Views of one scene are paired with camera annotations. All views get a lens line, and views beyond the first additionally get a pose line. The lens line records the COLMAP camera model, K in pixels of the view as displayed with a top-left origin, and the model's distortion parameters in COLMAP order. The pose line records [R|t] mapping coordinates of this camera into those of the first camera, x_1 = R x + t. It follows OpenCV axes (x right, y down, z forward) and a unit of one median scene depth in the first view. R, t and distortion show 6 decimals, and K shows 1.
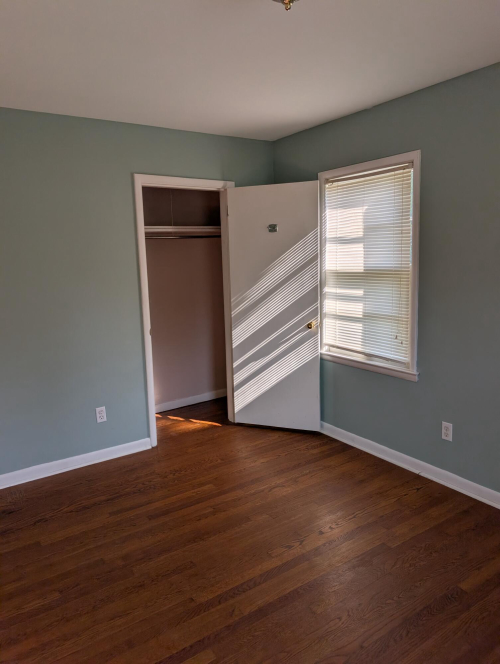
lens RADIAL K [[483.6, 0, 250.6], [0, 483.6, 331.3], [0, 0, 1]] dist [0.031524, -0.019857]
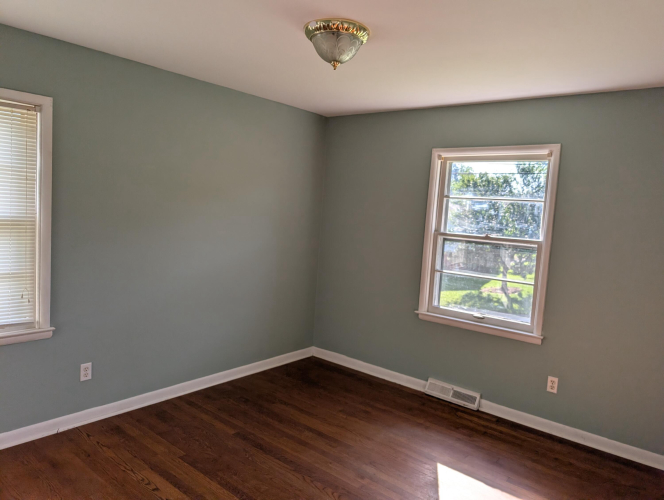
lens RADIAL K [[483.6, 0, 327.8], [0, 483.6, 251.9], [0, 0, 1]] dist [0.031524, -0.019857]
pose [[-0.277518, -0.079919, 0.957390, -0.735094], [0.101688, 0.988493, 0.111991, -0.117432], [-0.955324, 0.128434, -0.266198, 0.744099]]
